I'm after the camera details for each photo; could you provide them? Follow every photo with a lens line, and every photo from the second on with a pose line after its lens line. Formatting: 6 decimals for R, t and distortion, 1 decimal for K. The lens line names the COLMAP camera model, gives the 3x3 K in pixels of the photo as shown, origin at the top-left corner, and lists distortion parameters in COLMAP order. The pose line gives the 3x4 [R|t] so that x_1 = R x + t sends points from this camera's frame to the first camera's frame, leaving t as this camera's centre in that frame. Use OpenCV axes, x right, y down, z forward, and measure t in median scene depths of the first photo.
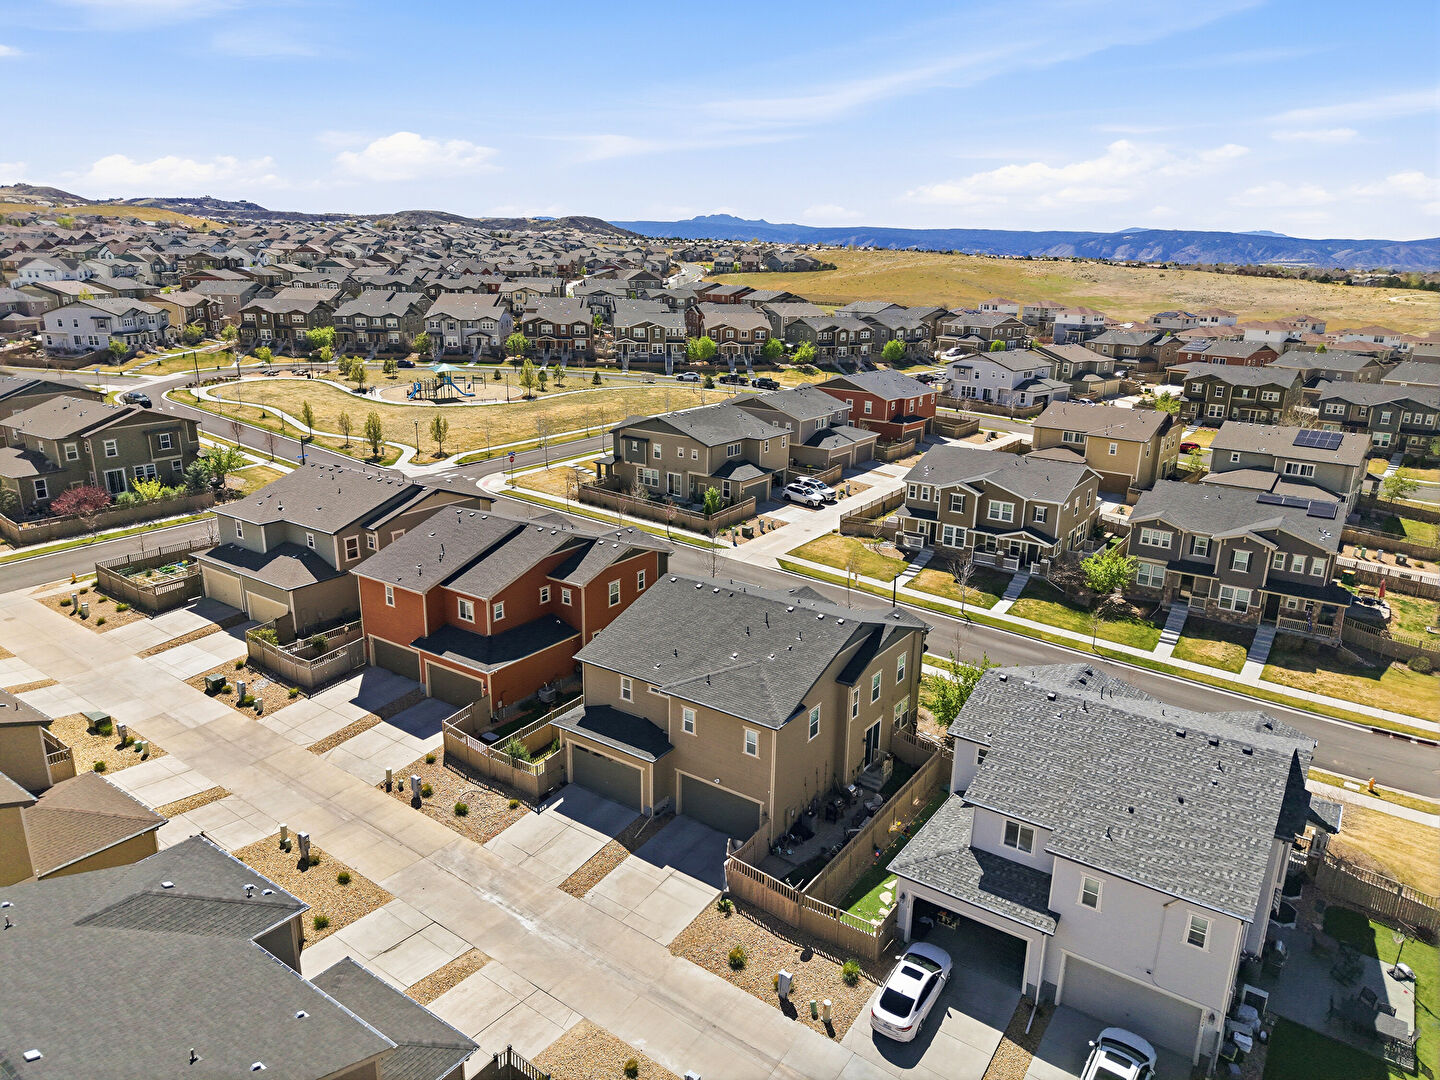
lens RADIAL K [[959.7, 0, 720.0], [0, 959.7, 540.0], [0, 0, 1]] dist [0.033559, -0.036281]
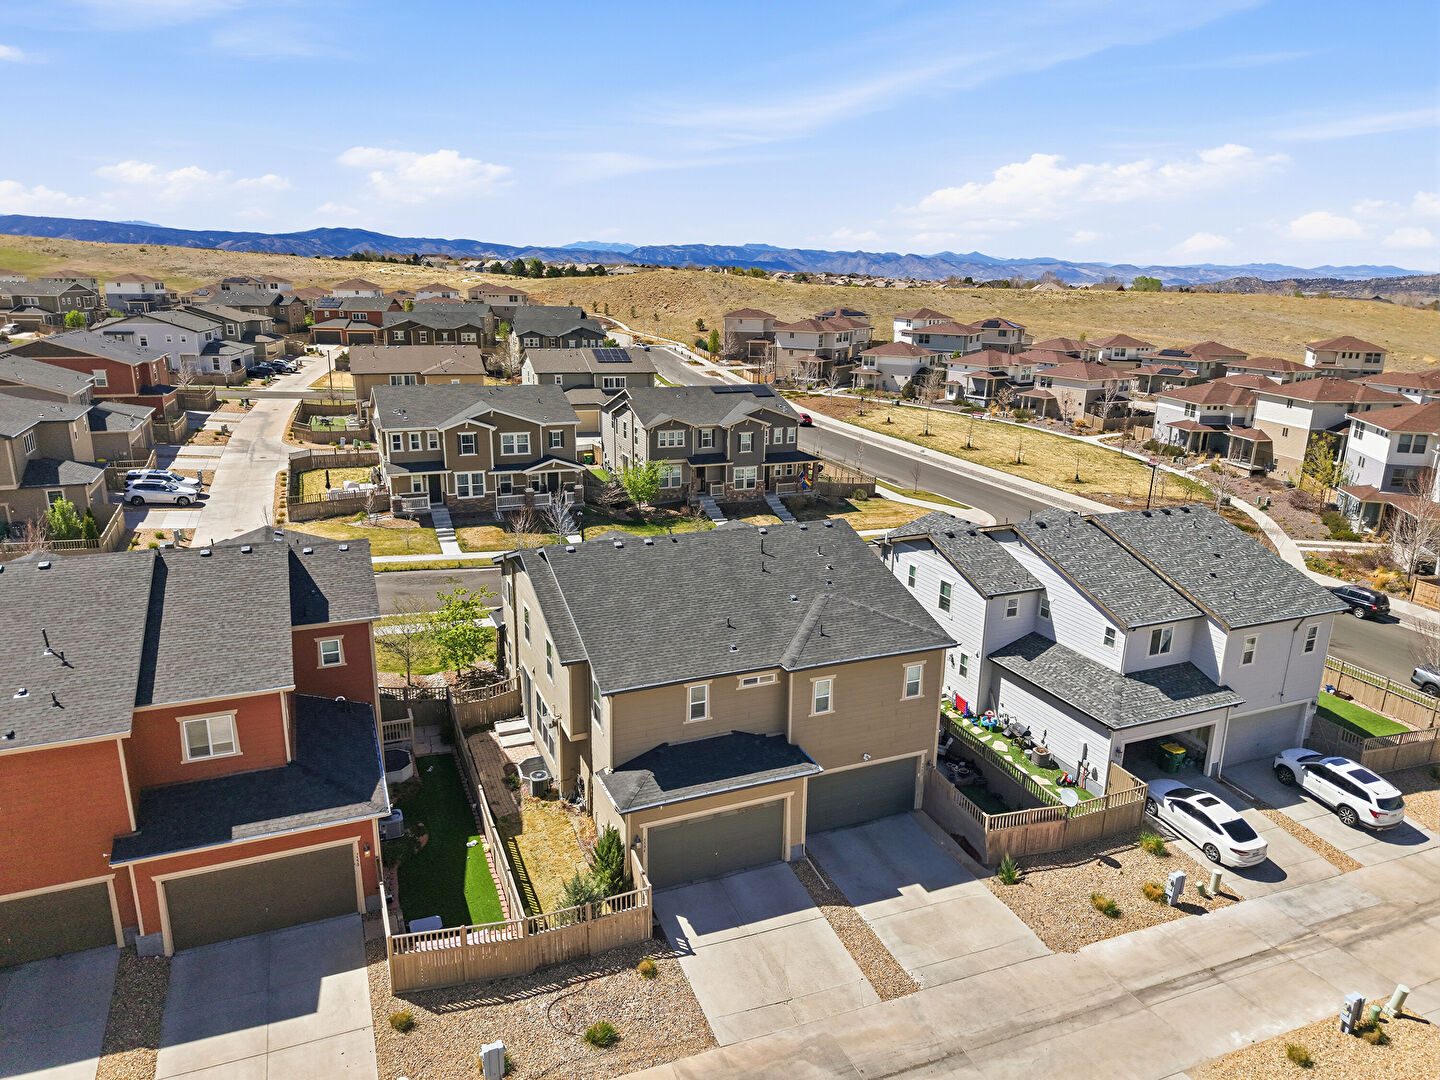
lens RADIAL K [[959.7, 0, 720.0], [0, 959.7, 540.0], [0, 0, 1]] dist [0.033559, -0.036281]
pose [[0.527438, -0.231534, 0.817436, -0.375382], [0.226036, 0.965714, 0.127687, -0.016490], [-0.818973, 0.117423, 0.561689, 0.398492]]
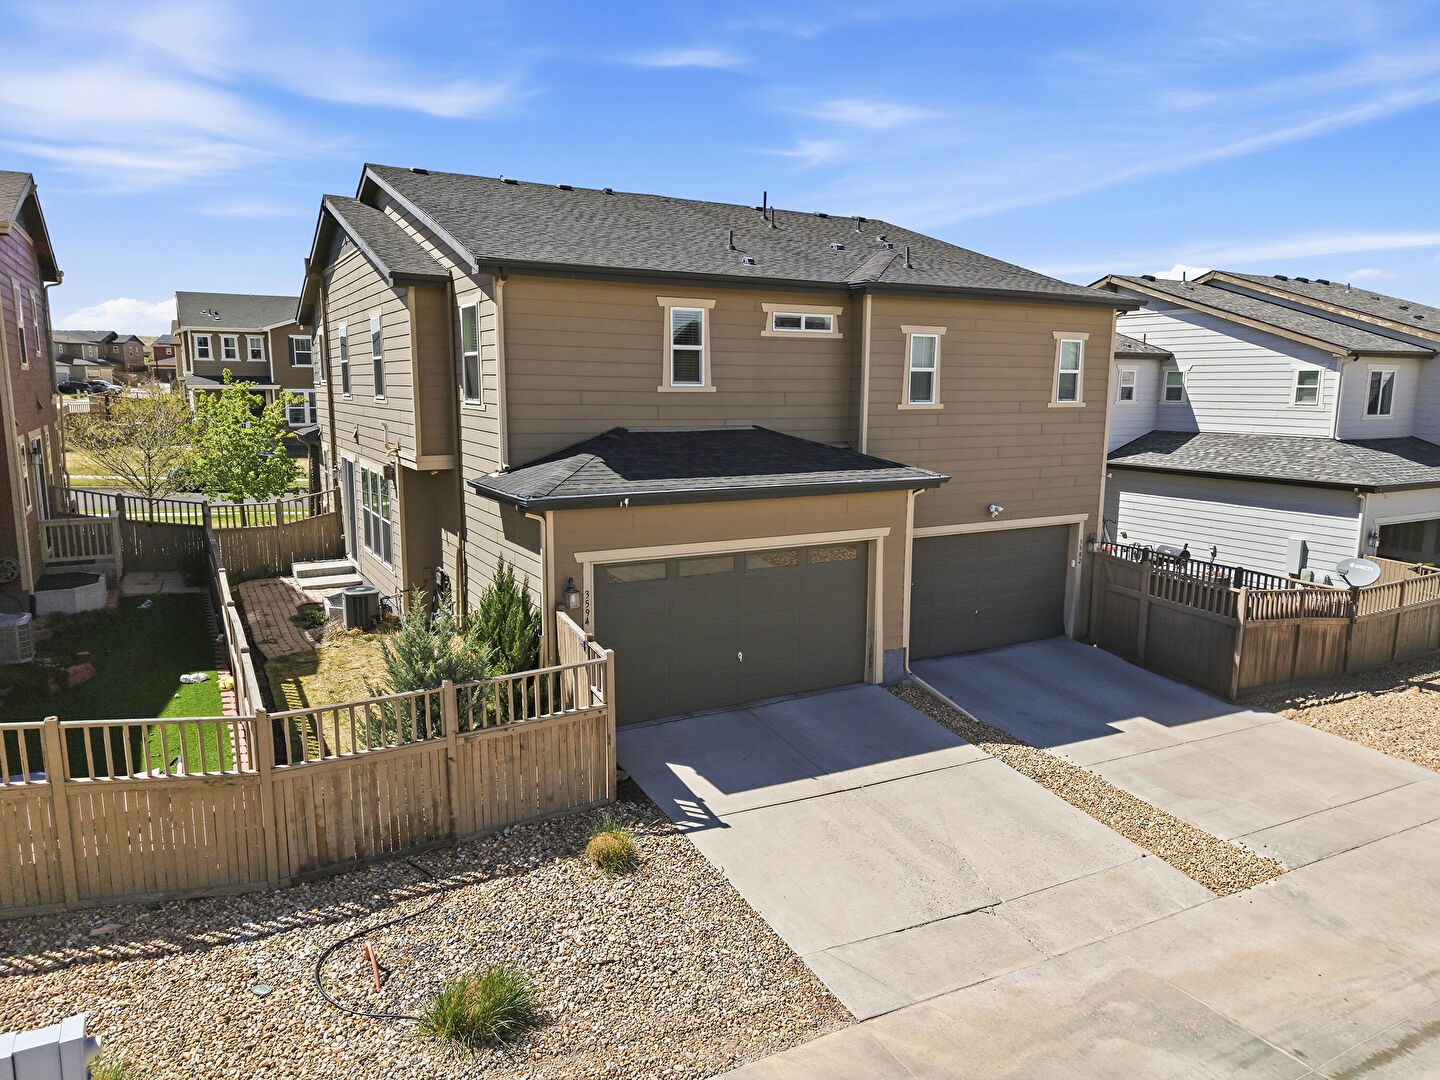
lens RADIAL K [[959.7, 0, 720.0], [0, 959.7, 540.0], [0, 0, 1]] dist [0.033559, -0.036281]
pose [[0.425366, -0.147996, 0.892839, -0.241182], [0.244143, 0.968729, 0.044261, 0.131388], [-0.871469, 0.199153, 0.448196, 0.557488]]
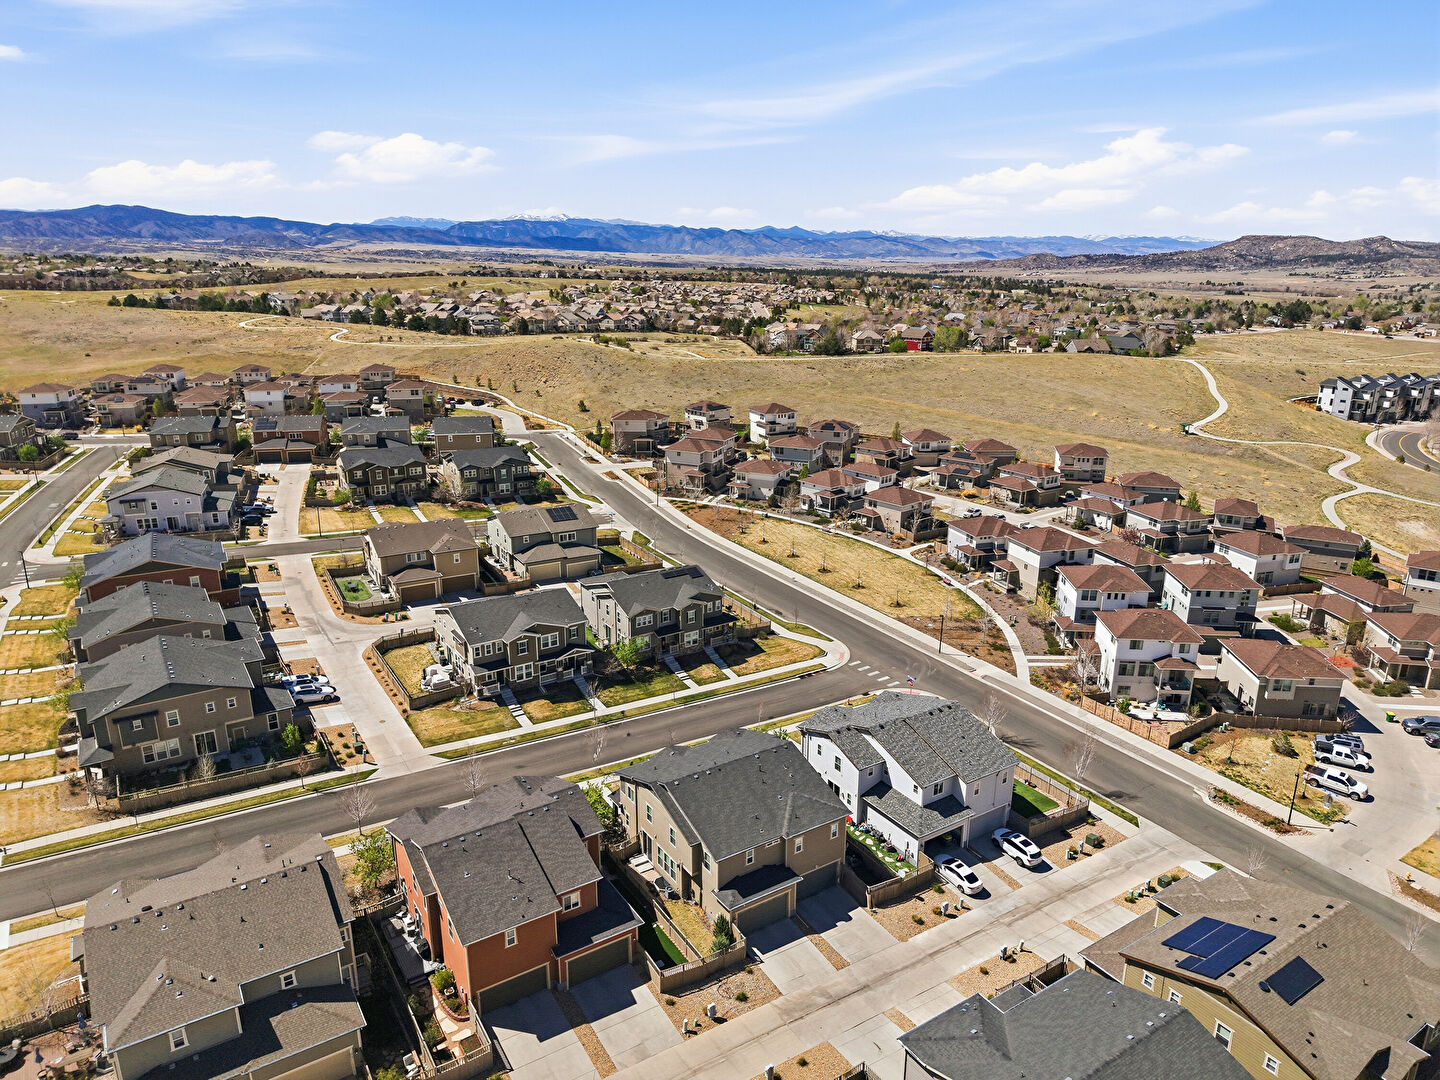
lens RADIAL K [[971.9, 0, 711.4], [0, 971.9, 534.2], [0, 0, 1]] dist [0.081148, -0.142771]
pose [[0.377088, -0.280744, 0.882603, -0.857147], [0.260646, 0.946605, 0.189743, -0.404449], [-0.888746, 0.158497, 0.430128, 0.202005]]
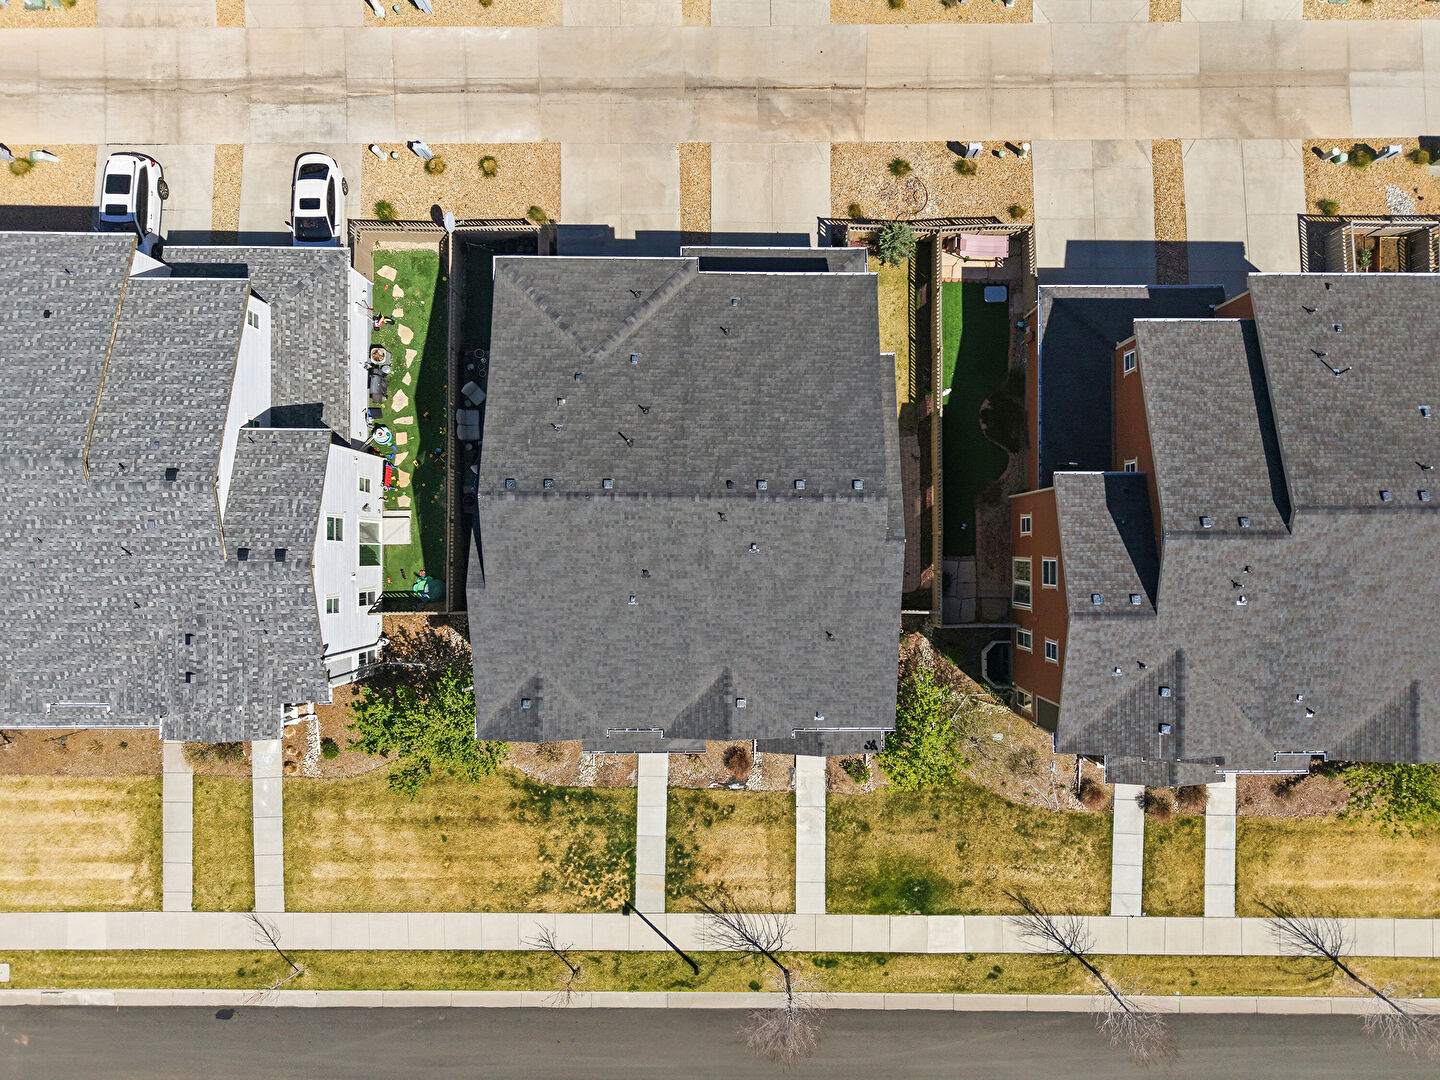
lens RADIAL K [[959.7, 0, 720.0], [0, 959.7, 540.0], [0, 0, 1]] dist [0.033559, -0.036281]
pose [[-0.813167, 0.579772, -0.051223, 0.049095], [-0.205045, -0.202996, 0.957470, -0.335797], [0.544717, 0.789086, 0.283949, 0.590781]]
